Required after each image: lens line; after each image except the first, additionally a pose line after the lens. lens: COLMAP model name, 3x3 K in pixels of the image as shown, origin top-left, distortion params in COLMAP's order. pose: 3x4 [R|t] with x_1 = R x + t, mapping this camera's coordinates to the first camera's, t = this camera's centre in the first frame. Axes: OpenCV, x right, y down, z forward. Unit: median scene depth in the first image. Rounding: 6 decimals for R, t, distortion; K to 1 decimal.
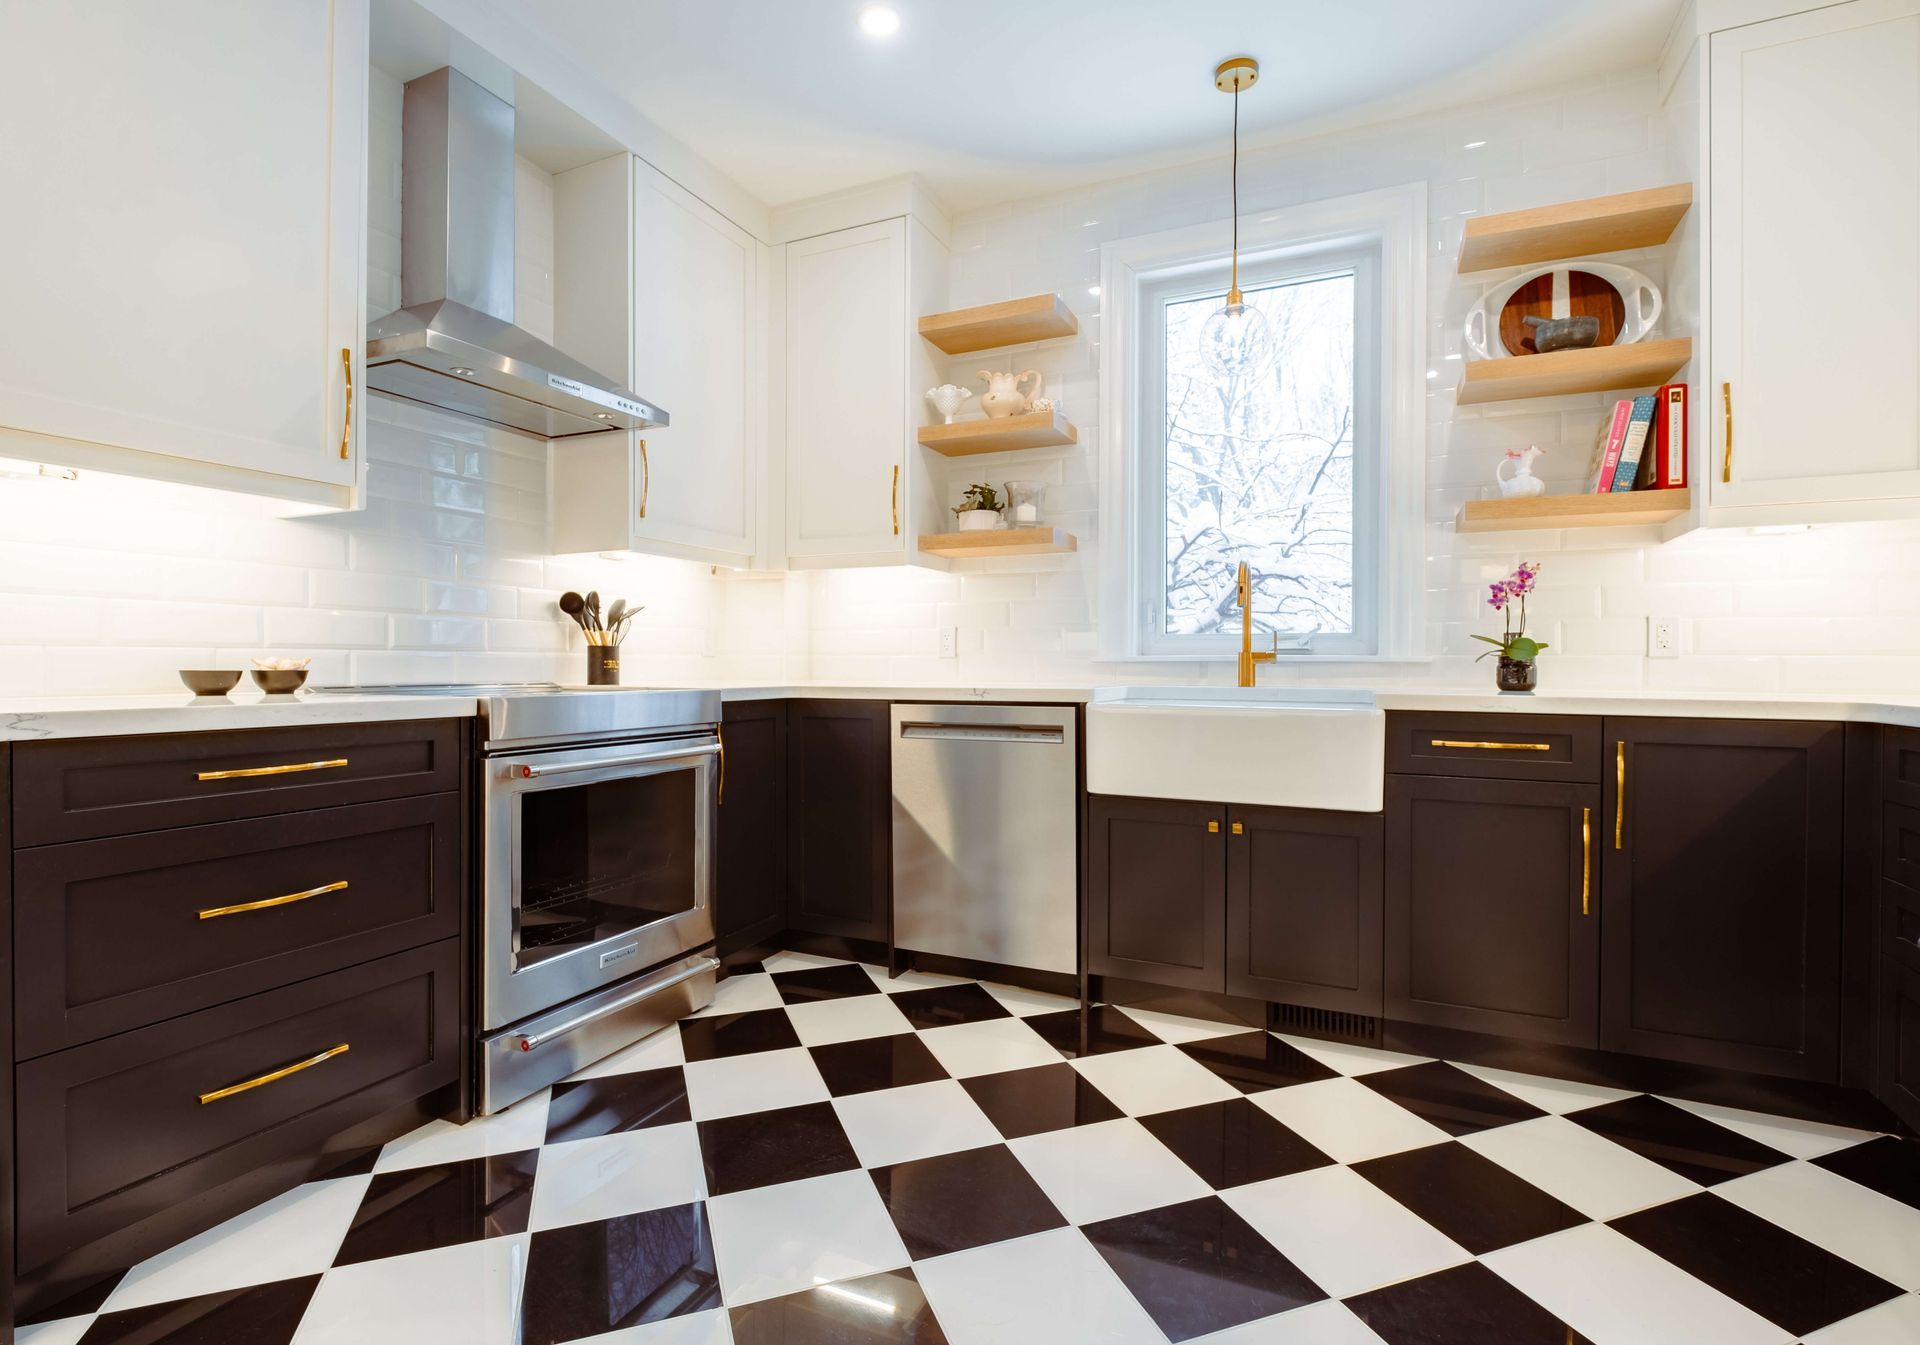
lens RADIAL K [[939.4, 0, 959.3], [0, 939.4, 665.6], [0, 0, 1]] dist [0.028283, -0.001910]
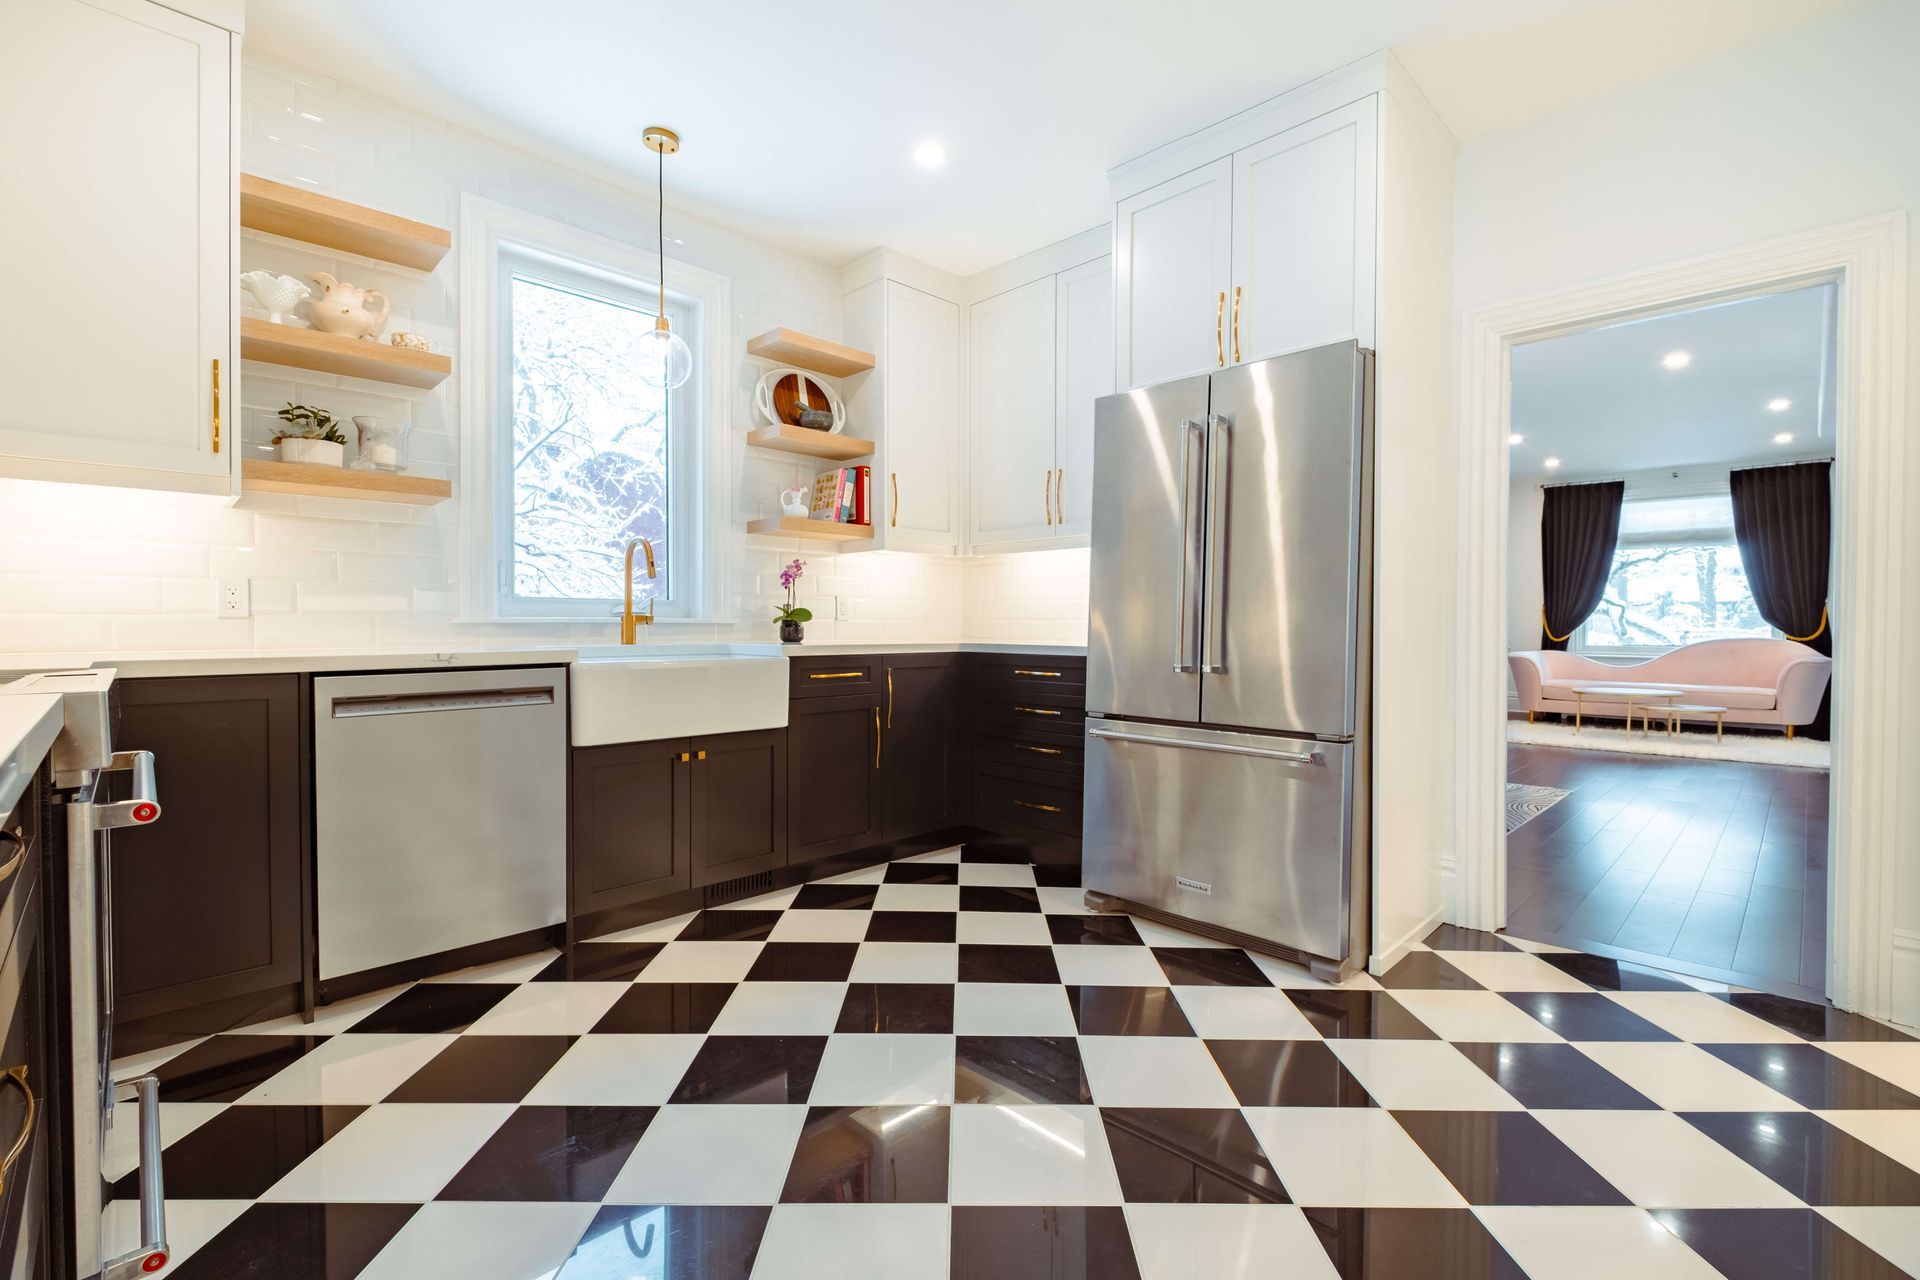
lens RADIAL K [[835.0, 0, 956.4], [0, 835.0, 644.1], [0, 0, 1]] dist [-0.001913, -0.000426]
pose [[0.358379, -0.024714, 0.933249, -0.577216], [-0.000010, 0.999649, 0.026476, -0.006034], [-0.933576, -0.009498, 0.358253, 0.260225]]
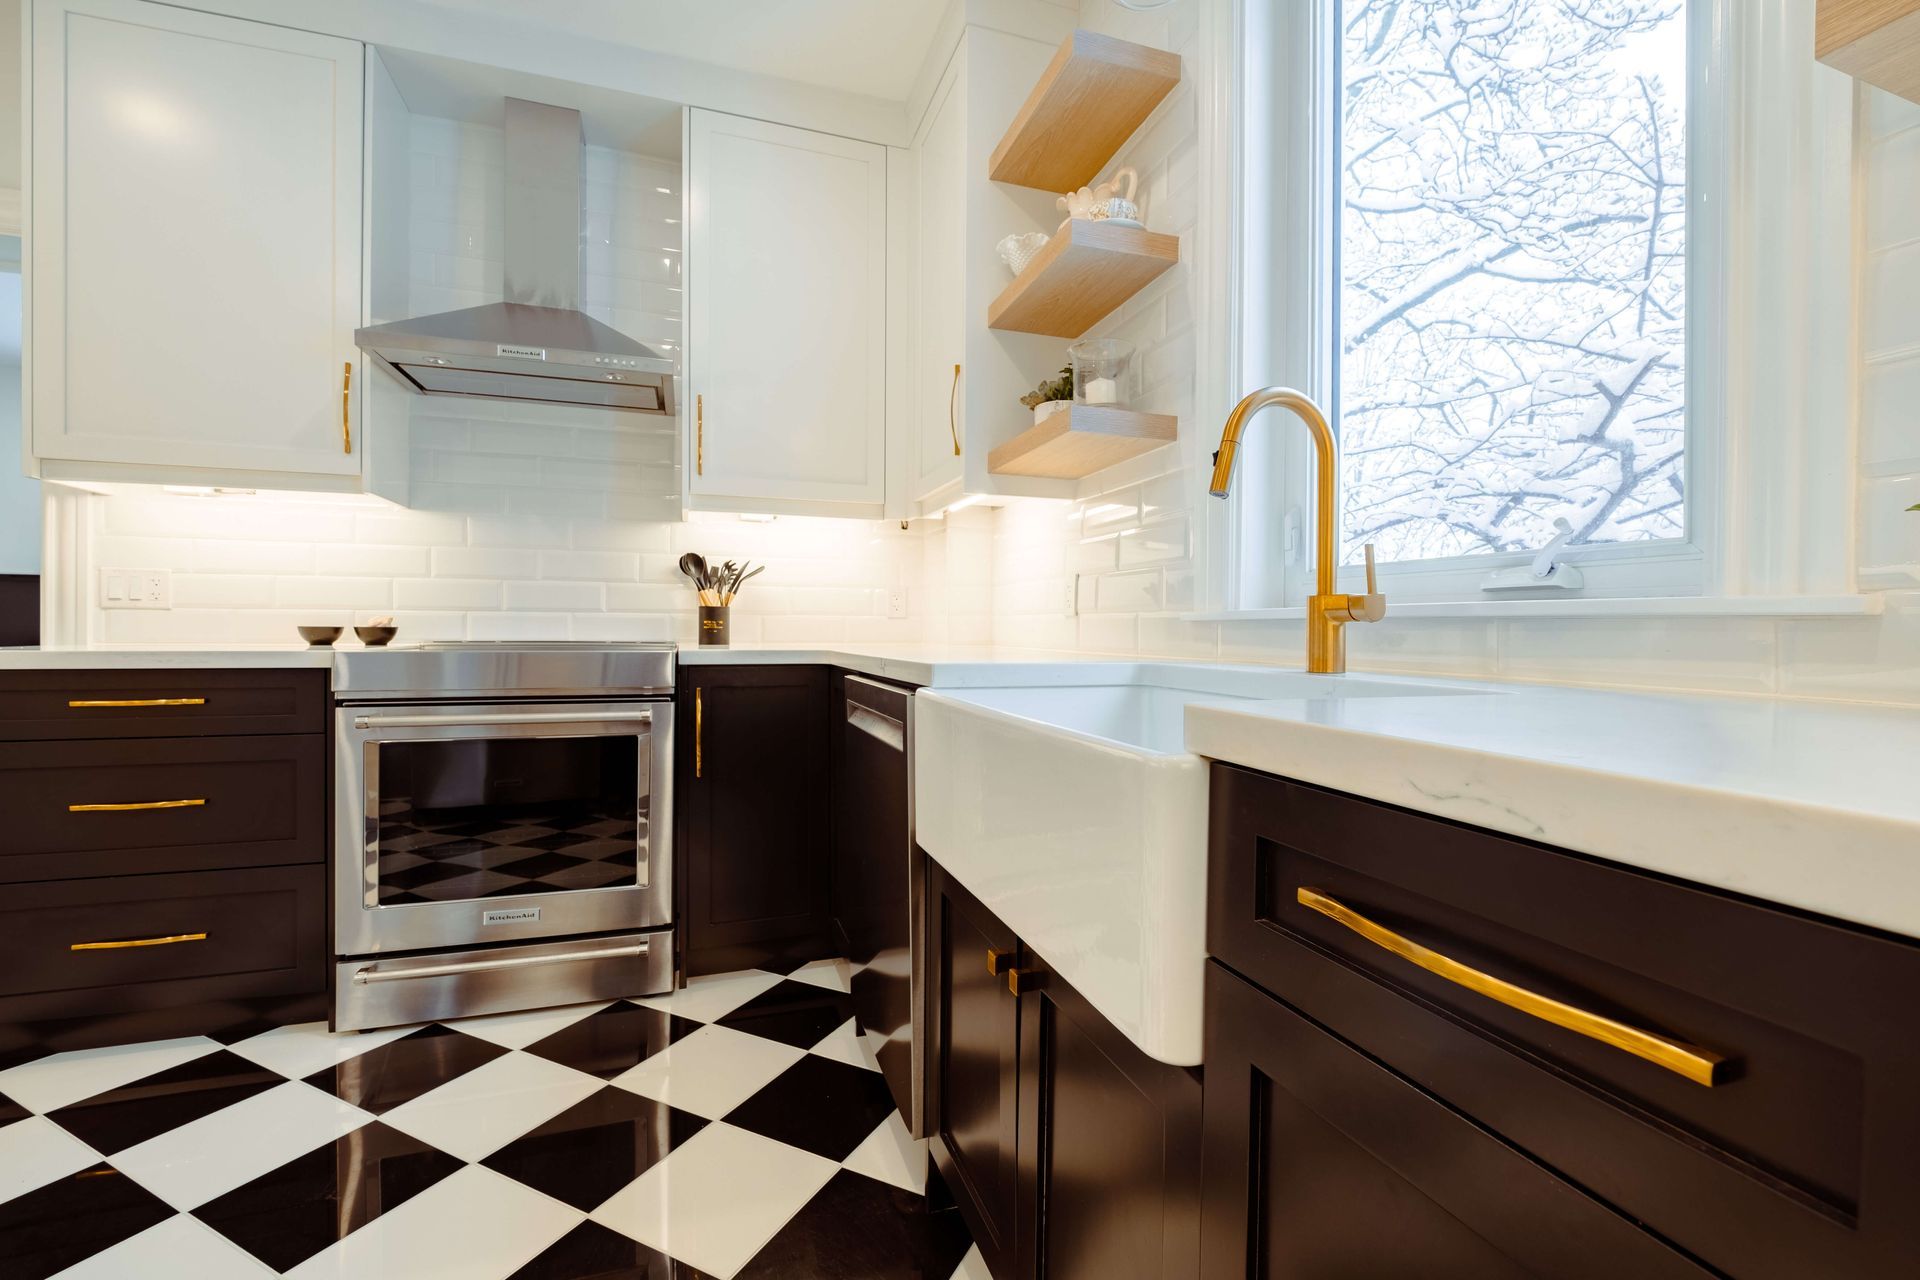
lens RADIAL K [[835.0, 0, 963.4], [0, 835.0, 635.3], [0, 0, 1]] dist [-0.001913, -0.000426]
pose [[0.684313, 0.009213, -0.729130, 0.522660], [-0.007112, 0.999957, 0.005961, 0.003409], [0.729153, 0.001107, 0.684349, 0.654967]]
